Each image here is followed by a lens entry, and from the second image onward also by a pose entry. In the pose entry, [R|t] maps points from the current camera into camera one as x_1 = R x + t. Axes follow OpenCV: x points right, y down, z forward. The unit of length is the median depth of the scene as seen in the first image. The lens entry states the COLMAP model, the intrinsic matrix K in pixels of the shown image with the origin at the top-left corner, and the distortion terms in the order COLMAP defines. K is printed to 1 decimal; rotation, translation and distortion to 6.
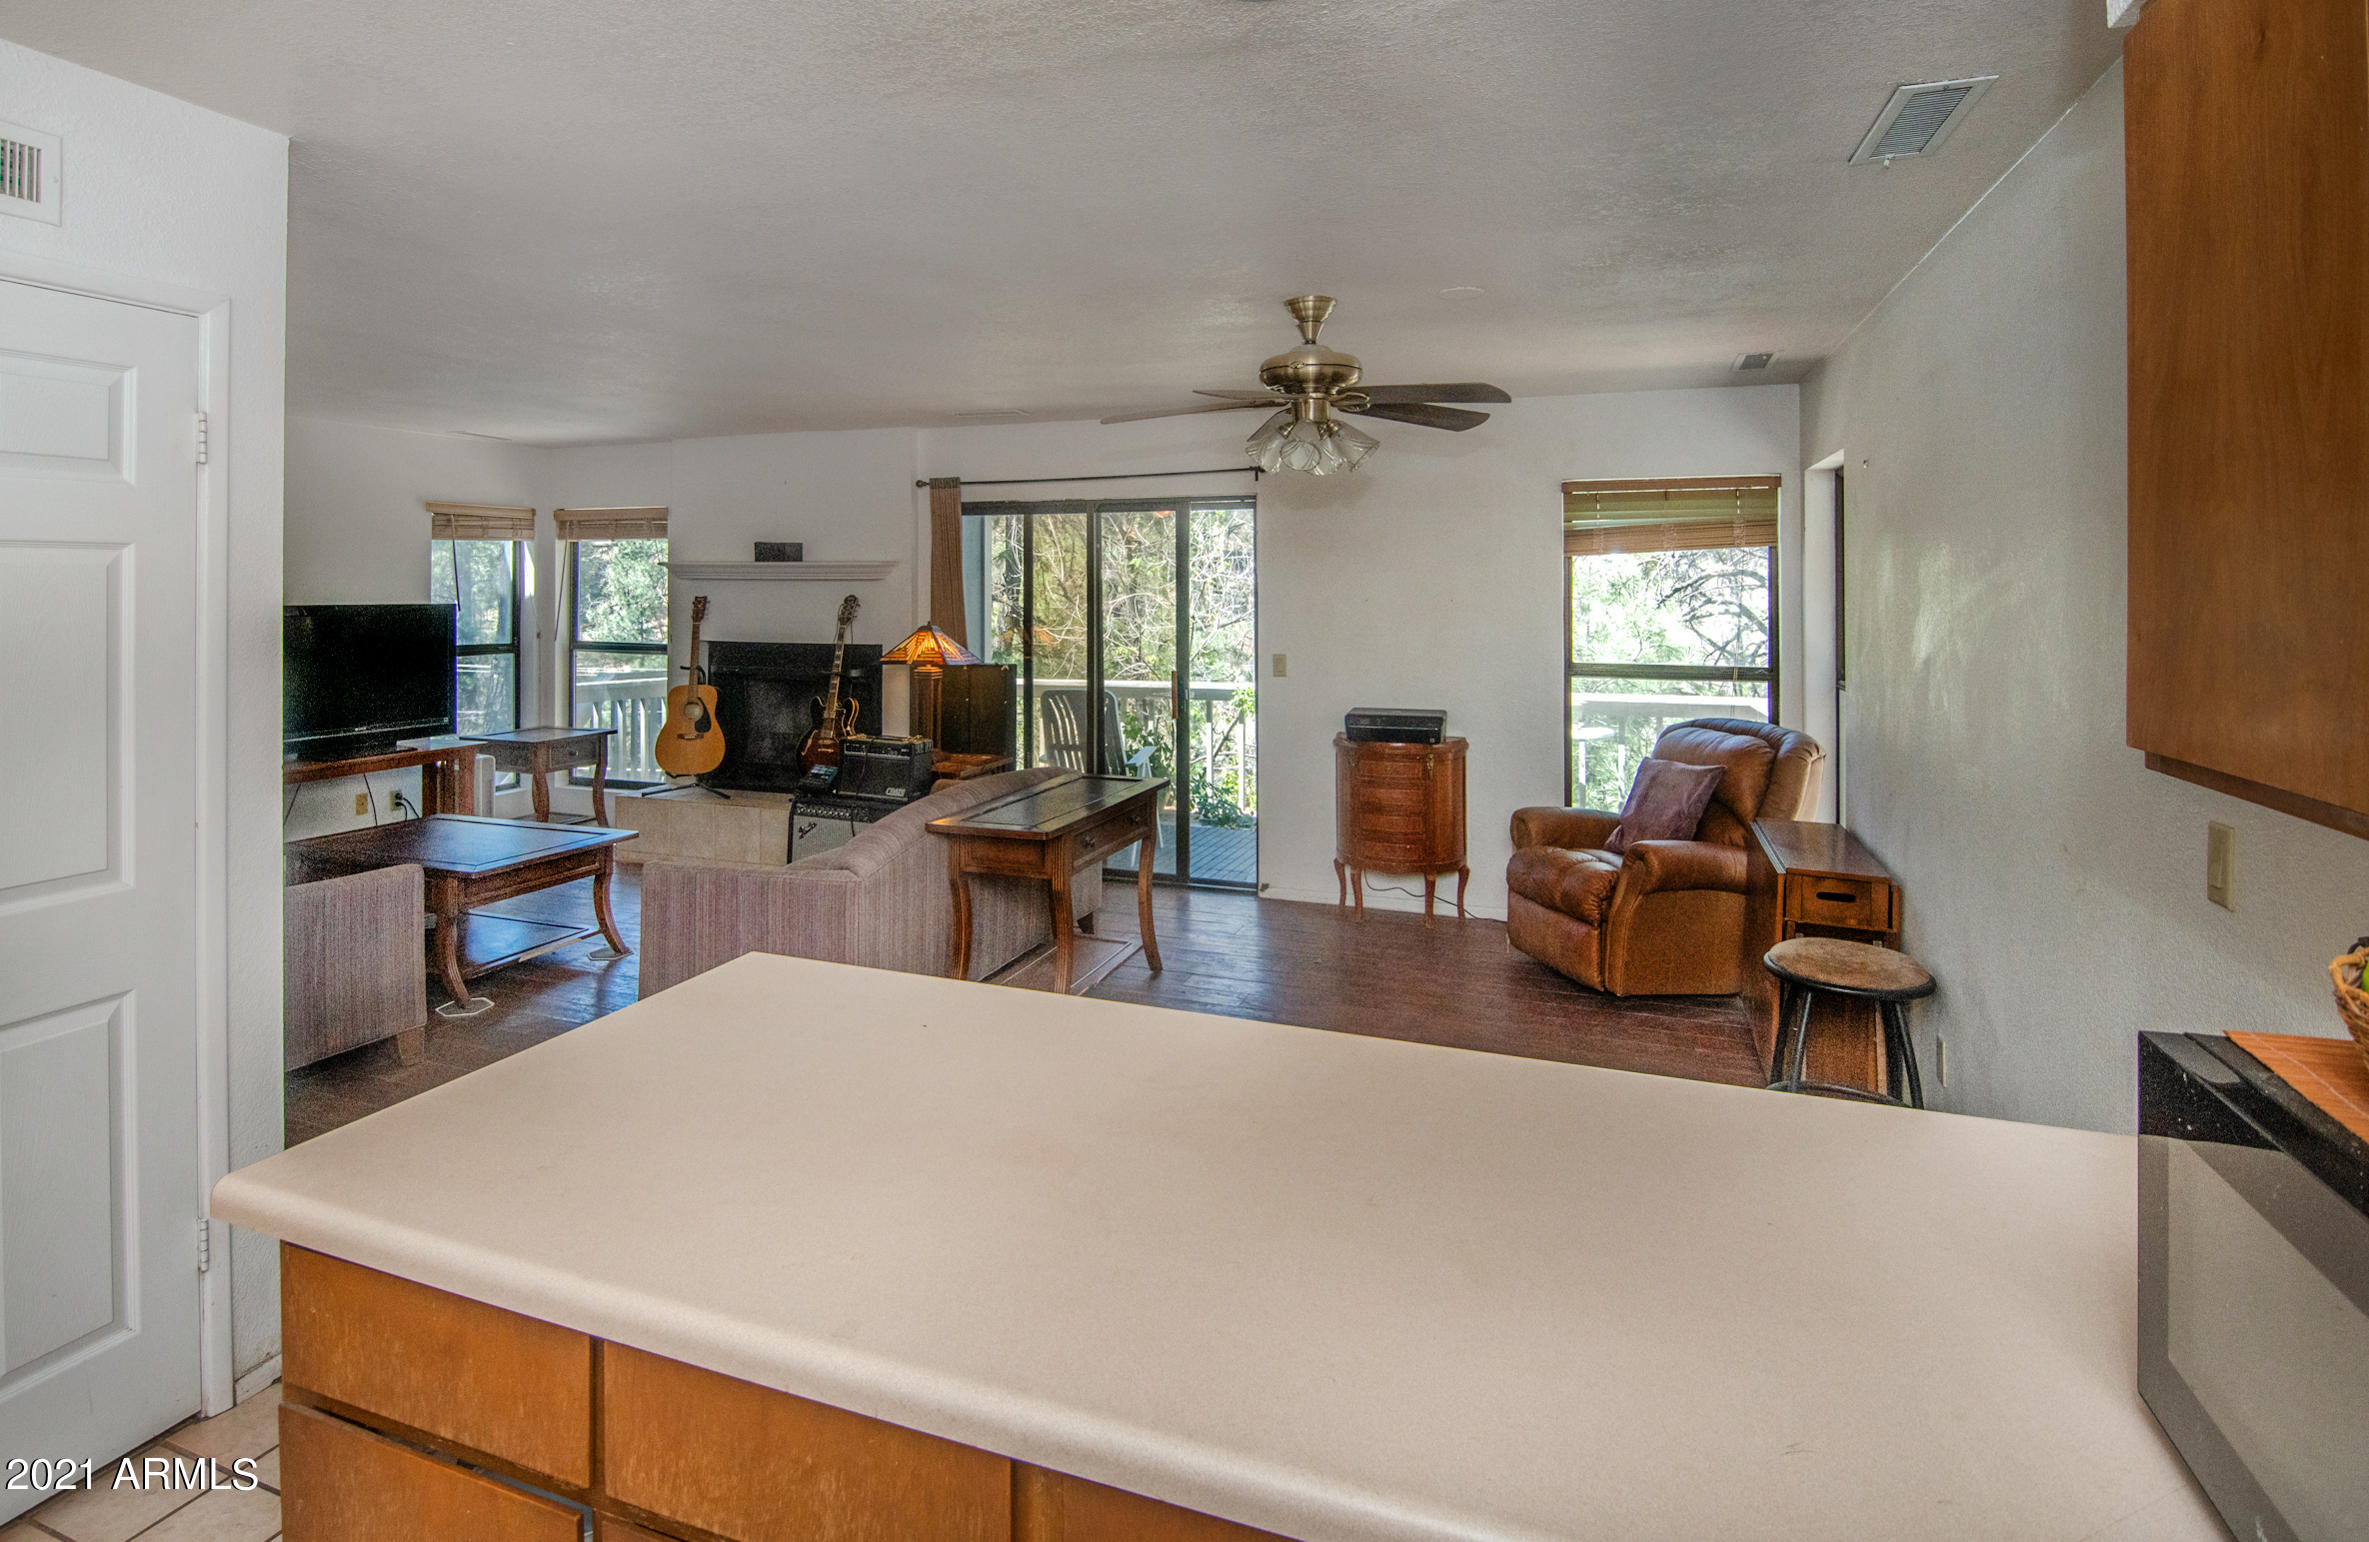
lens RADIAL K [[1188.4, 0, 1076.1], [0, 1188.4, 594.1], [0, 0, 1]] dist [0.016753, -0.000126]
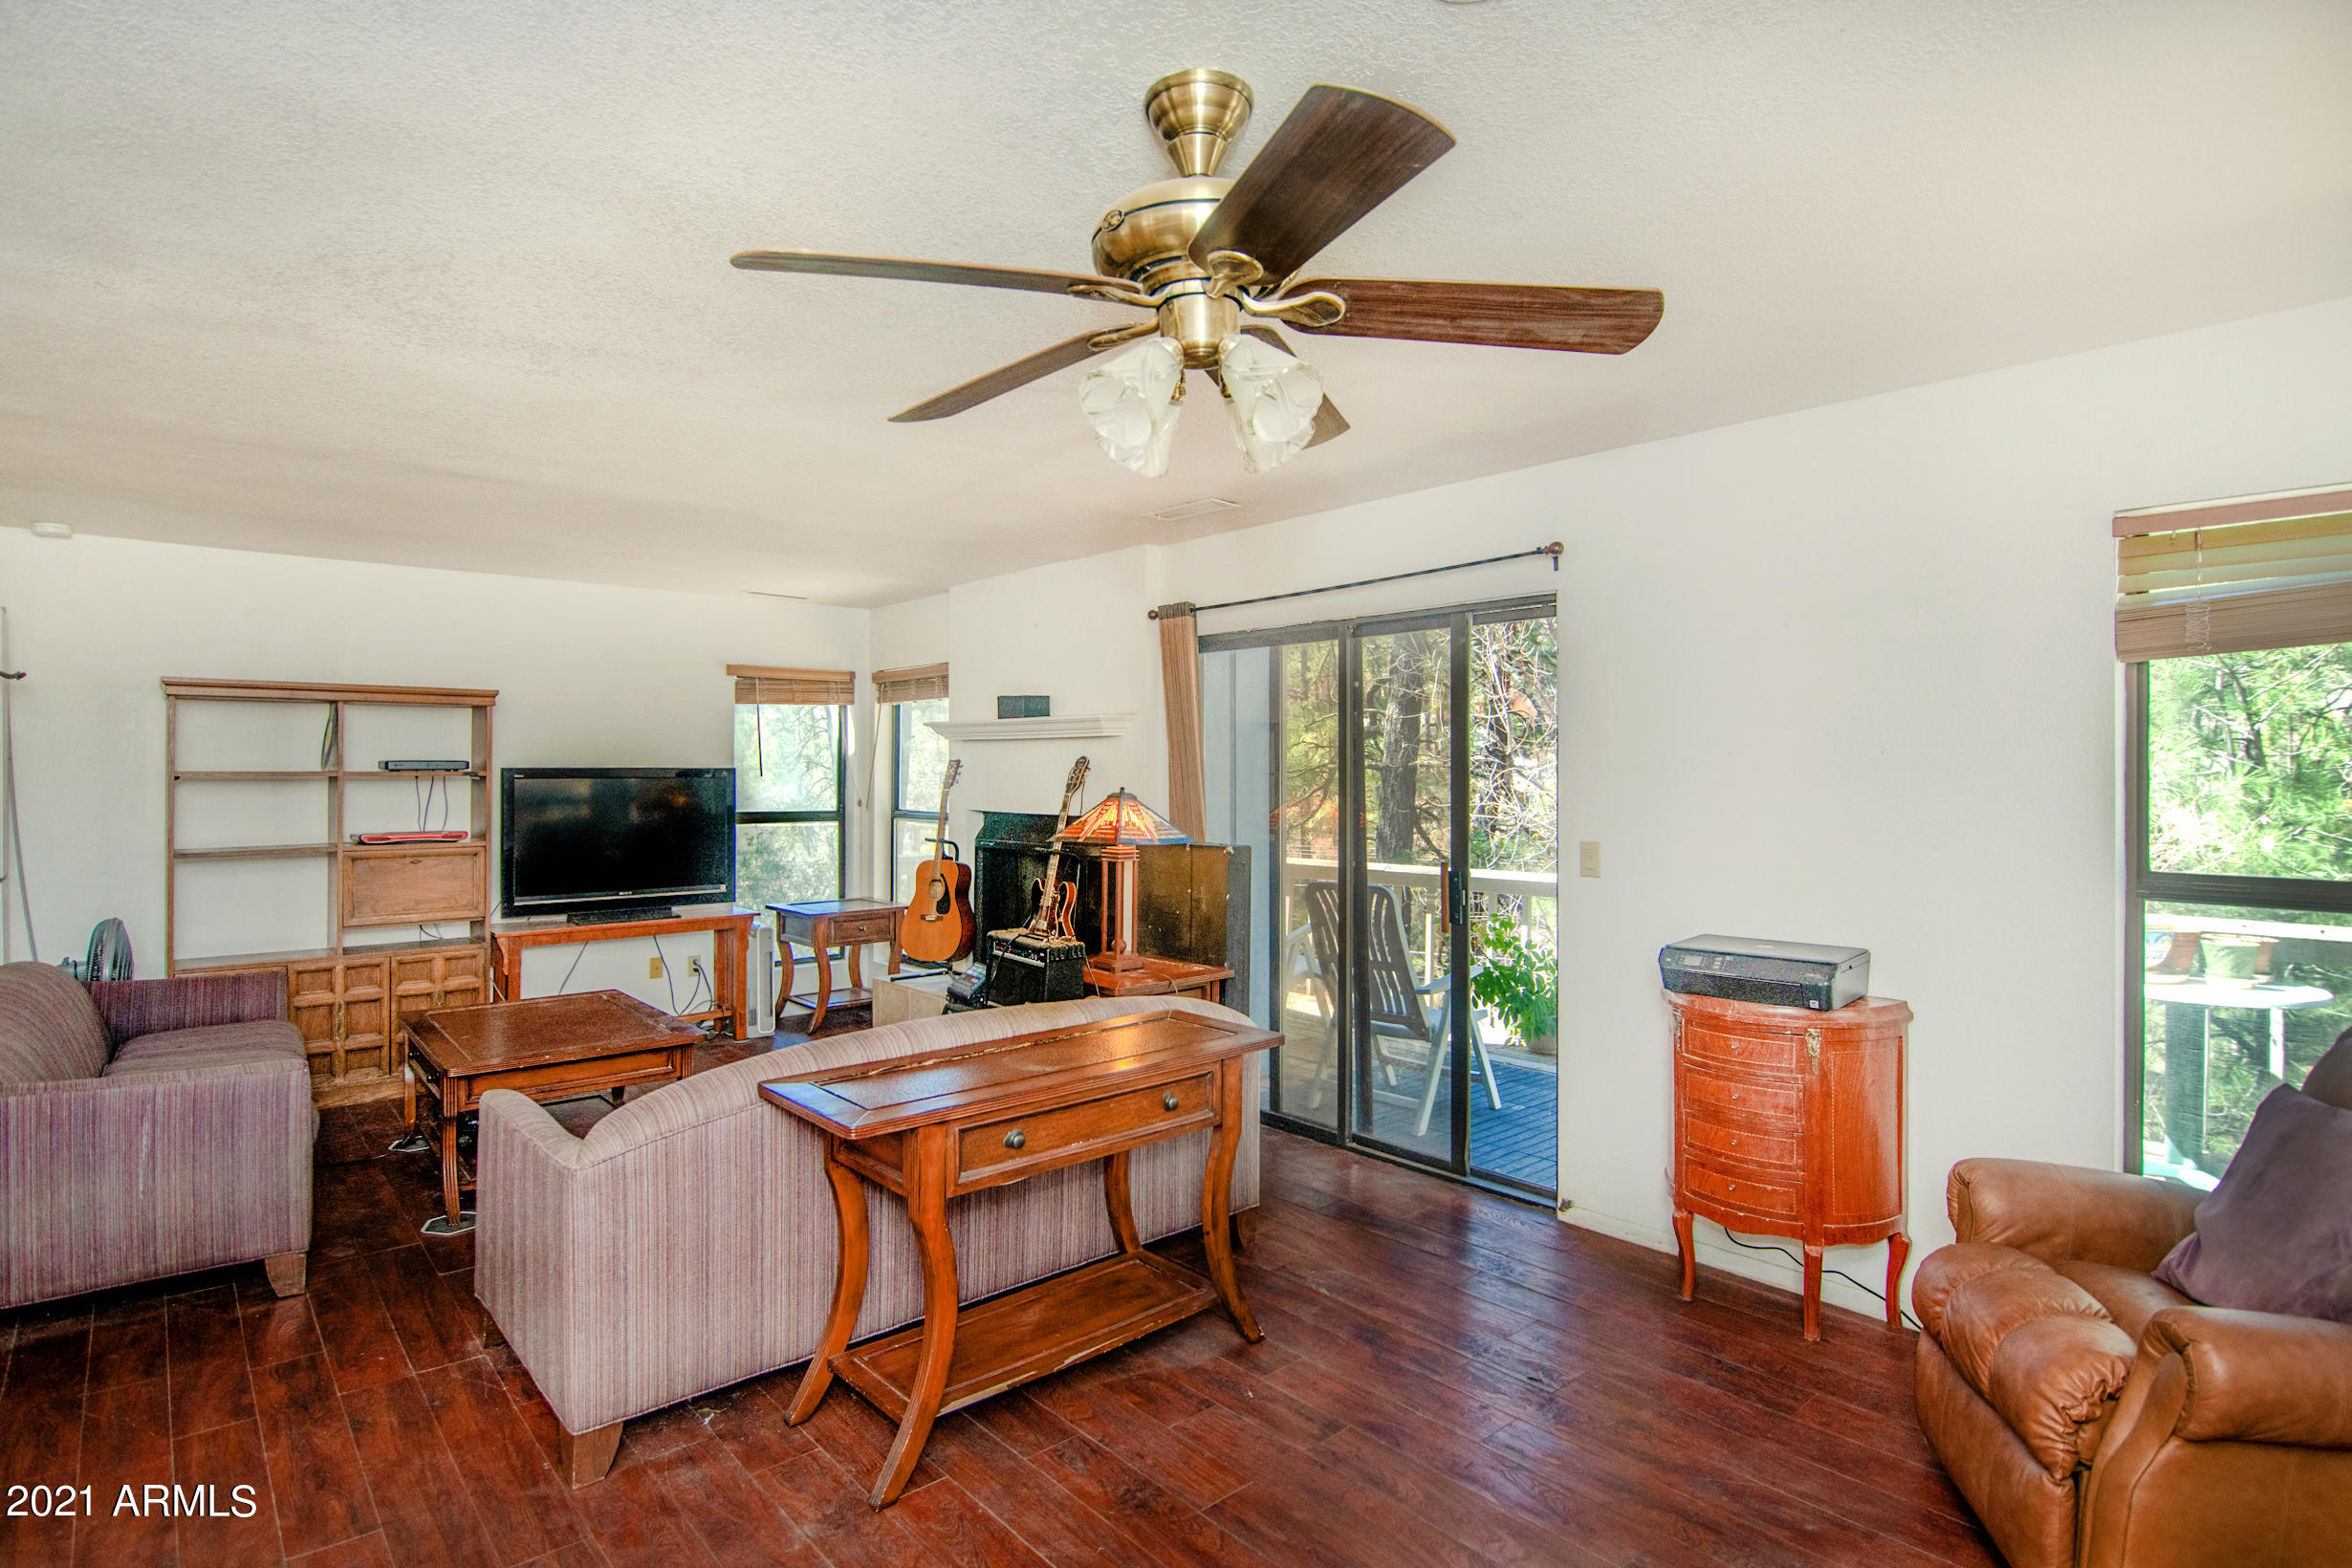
lens RADIAL K [[1154.1, 0, 1167.2], [0, 1154.1, 782.8], [0, 0, 1]] dist [-0.003078, -0.004040]
pose [[0.901738, 0.003313, -0.432270, 0.206187], [-0.000461, 0.999977, 0.006703, 0.013831], [0.432283, -0.005845, 0.901719, 0.309827]]
